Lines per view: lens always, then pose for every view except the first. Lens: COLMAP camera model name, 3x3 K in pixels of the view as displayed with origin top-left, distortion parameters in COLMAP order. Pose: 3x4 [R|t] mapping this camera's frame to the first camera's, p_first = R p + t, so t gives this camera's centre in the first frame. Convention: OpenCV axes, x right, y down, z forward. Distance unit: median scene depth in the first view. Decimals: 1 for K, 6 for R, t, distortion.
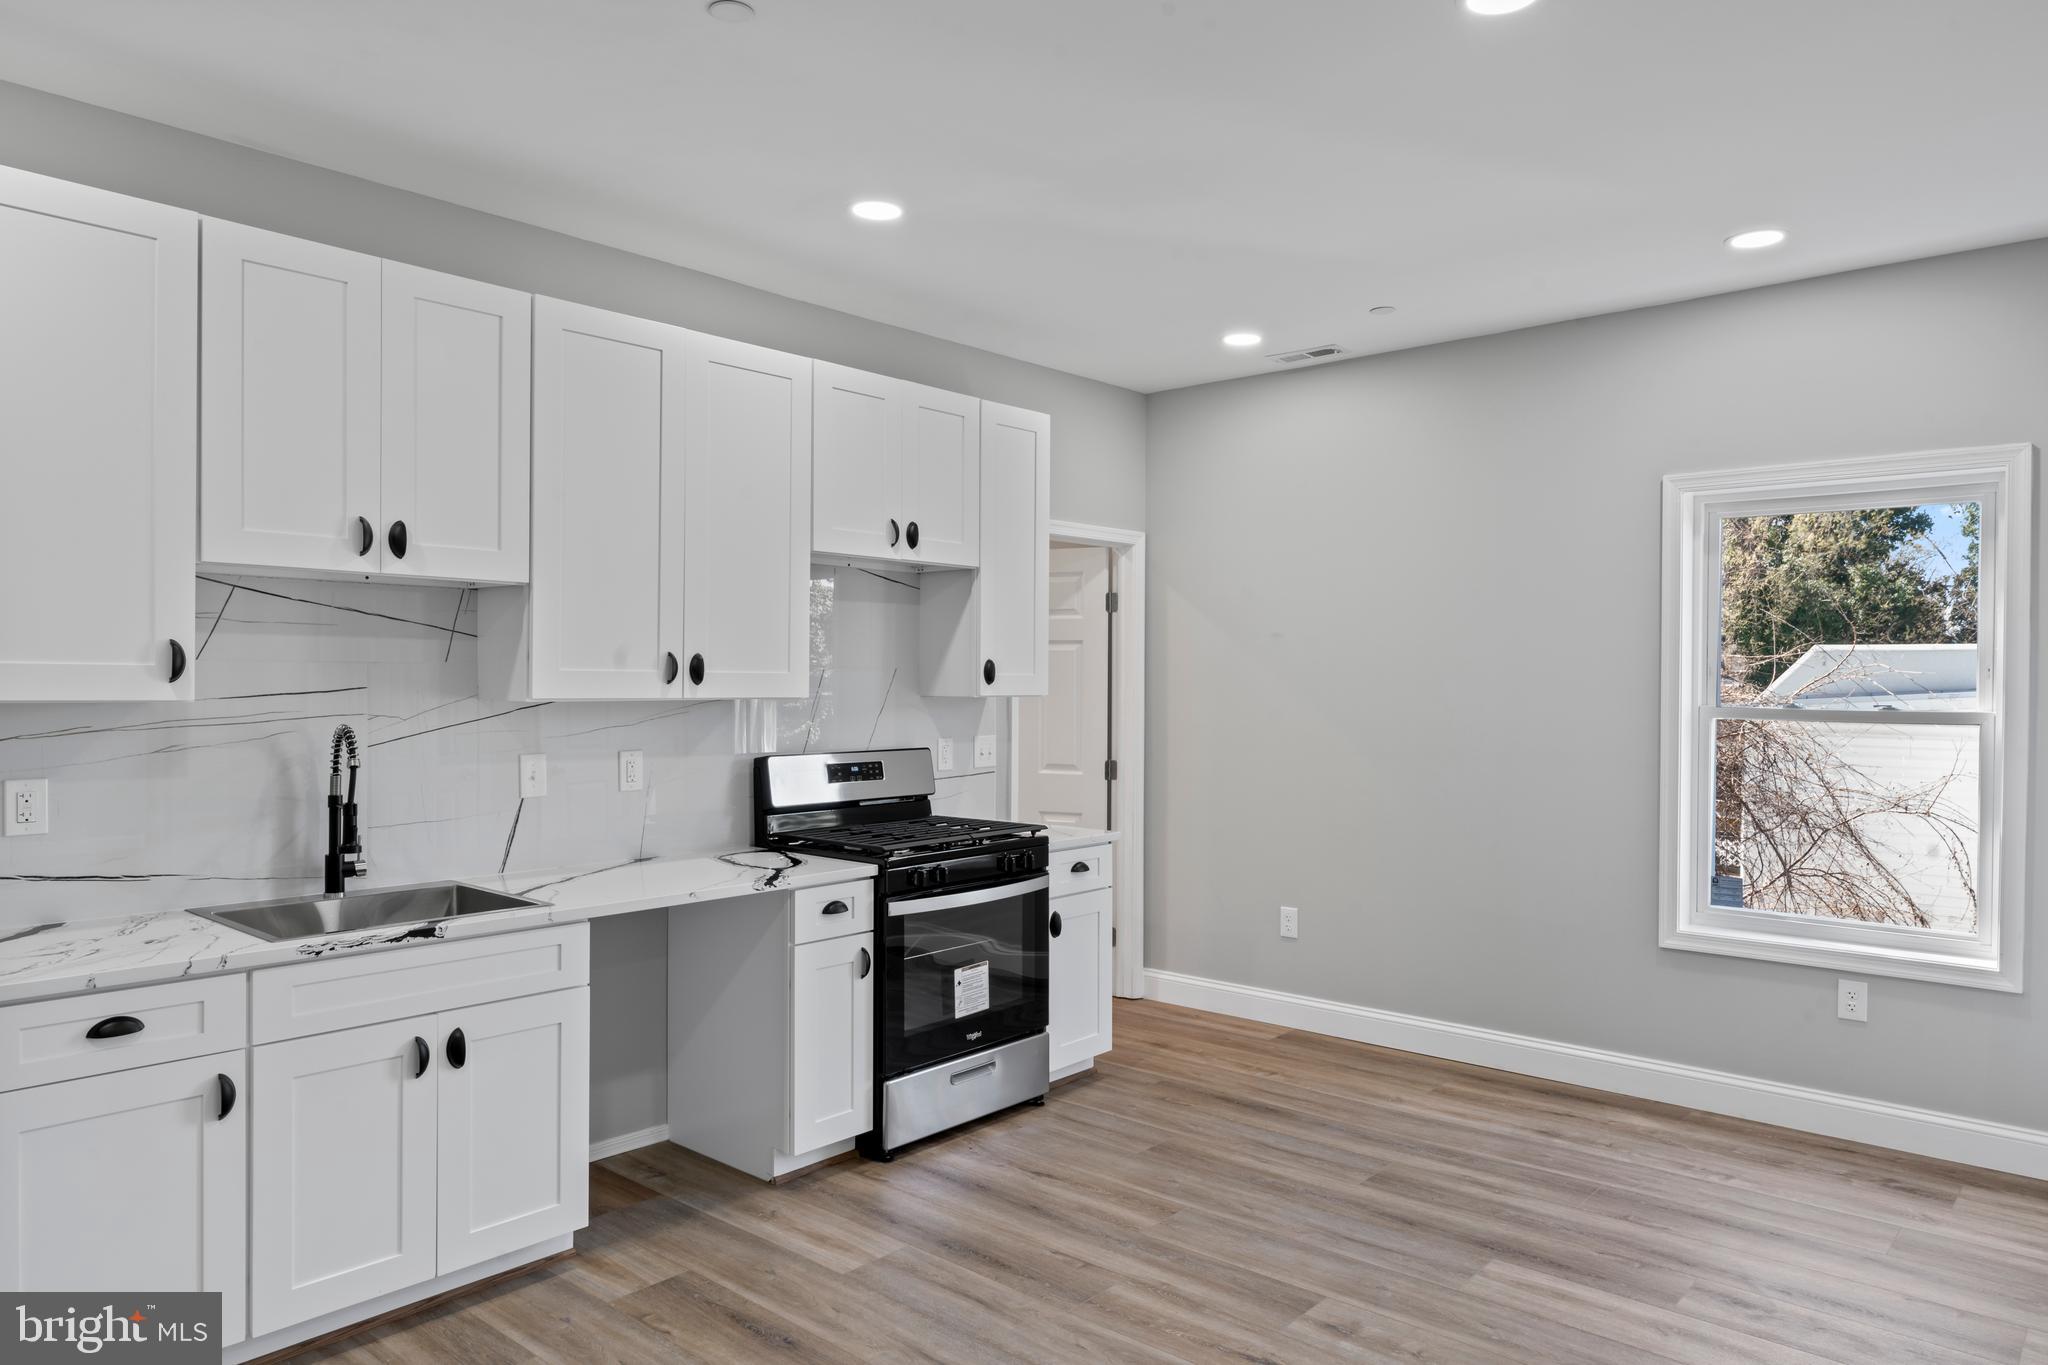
lens RADIAL K [[1310.8, 0, 1032.5], [0, 1310.8, 687.3], [0, 0, 1]] dist [0.001147, -0.002139]
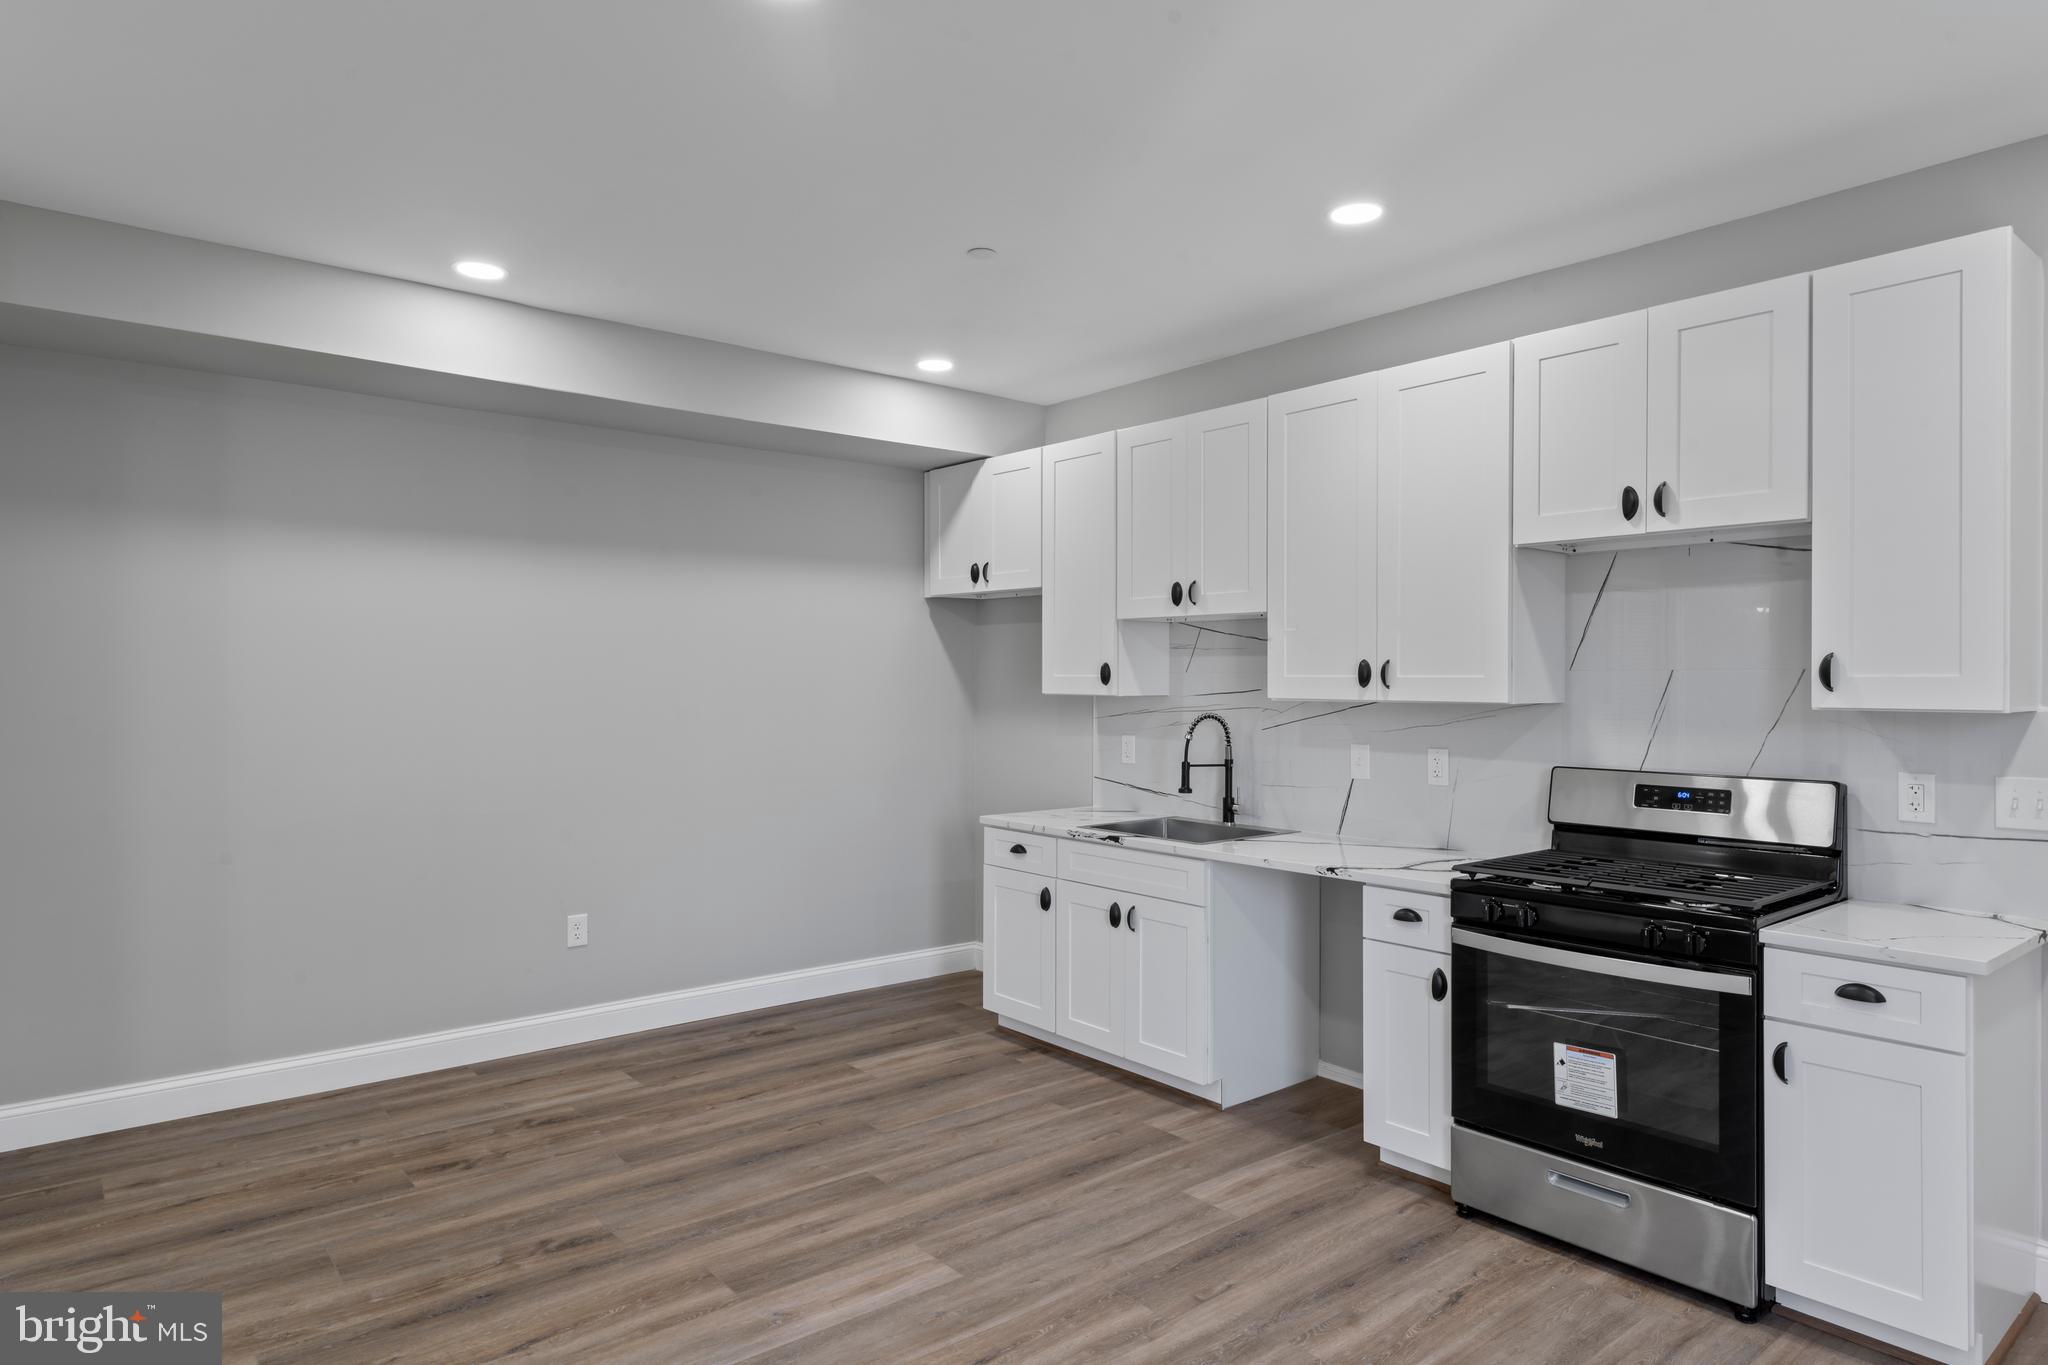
lens RADIAL K [[1182.8, 0, 1032.2], [0, 1182.8, 679.7], [0, 0, 1]] dist [-0.003704, -0.000009]
pose [[-0.144551, -0.009467, -0.989452, 0.828351], [-0.012022, 0.999897, -0.007810, 0.002223], [0.989424, 0.010766, -0.144650, 0.916039]]
